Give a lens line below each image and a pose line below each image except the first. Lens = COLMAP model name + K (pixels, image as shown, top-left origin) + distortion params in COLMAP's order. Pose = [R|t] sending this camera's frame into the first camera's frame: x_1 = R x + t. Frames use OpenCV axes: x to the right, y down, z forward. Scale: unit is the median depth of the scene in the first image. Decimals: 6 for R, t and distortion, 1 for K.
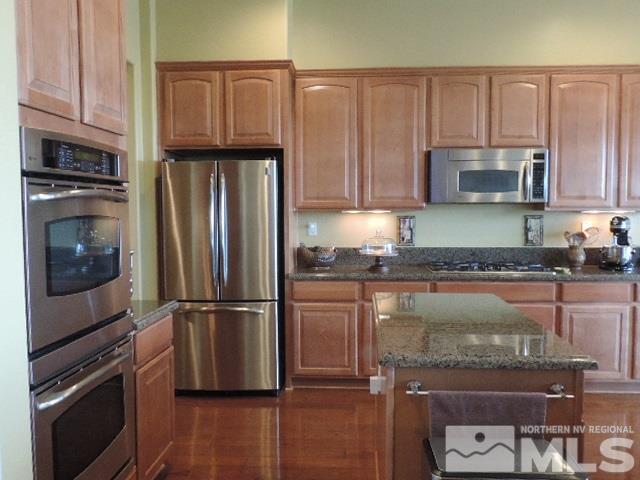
lens RADIAL K [[575.3, 0, 319.3], [0, 575.3, 237.2], [0, 0, 1]] dist [0.003970, 0.004272]
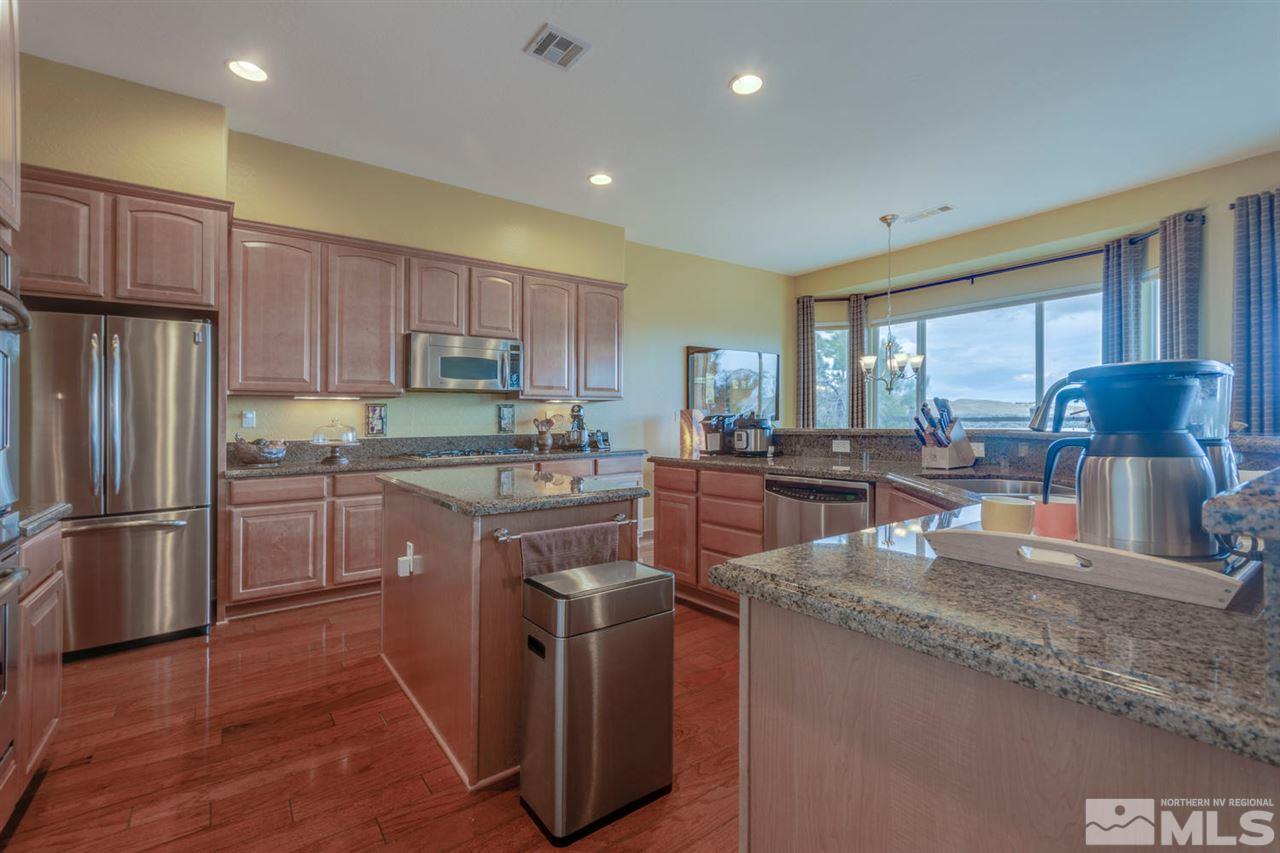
lens RADIAL K [[565.0, 0, 638.7], [0, 565.0, 422.5], [0, 0, 1]] dist [0.016092, -0.001120]
pose [[0.768231, -0.003472, 0.640163, -0.118267], [0.037596, 0.998504, -0.039701, 0.049261], [-0.639067, 0.054567, 0.767213, 0.040502]]
